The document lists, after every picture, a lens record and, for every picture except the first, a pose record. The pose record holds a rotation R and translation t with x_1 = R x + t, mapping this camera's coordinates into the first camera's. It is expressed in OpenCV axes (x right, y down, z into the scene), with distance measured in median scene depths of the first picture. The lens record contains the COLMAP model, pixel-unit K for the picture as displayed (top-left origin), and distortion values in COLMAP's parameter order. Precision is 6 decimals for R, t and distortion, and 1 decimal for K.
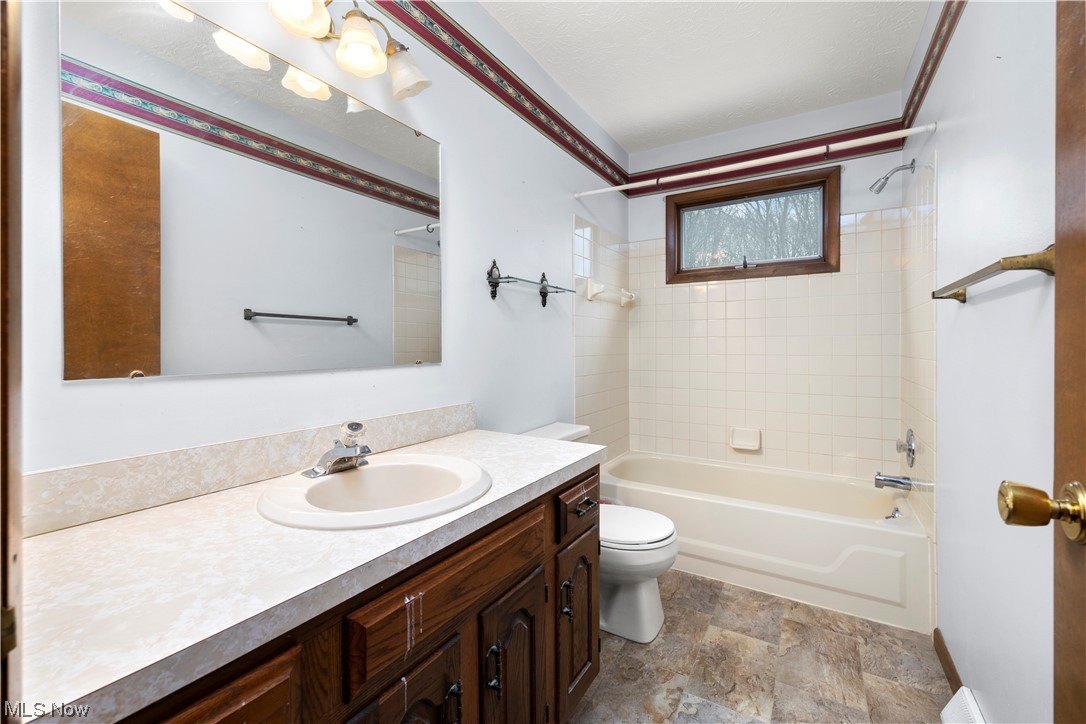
lens RADIAL K [[447.4, 0, 542.3], [0, 447.4, 354.7], [0, 0, 1]] dist [0.004647, 0.000445]
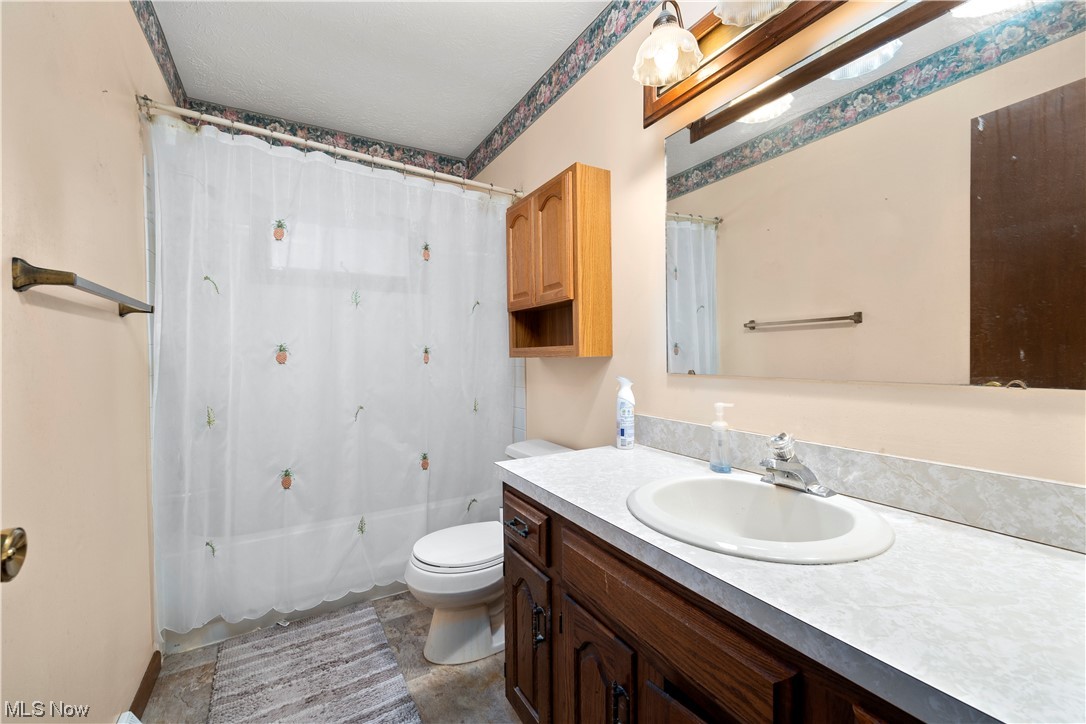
lens RADIAL K [[447.4, 0, 542.3], [0, 447.4, 360.5], [0, 0, 1]] dist [0.004647, 0.000445]
pose [[-0.484232, 0.002907, -0.874935, 0.618877], [-0.013131, 0.999858, 0.010590, -0.004047], [0.874841, 0.016617, -0.484125, 1.088020]]
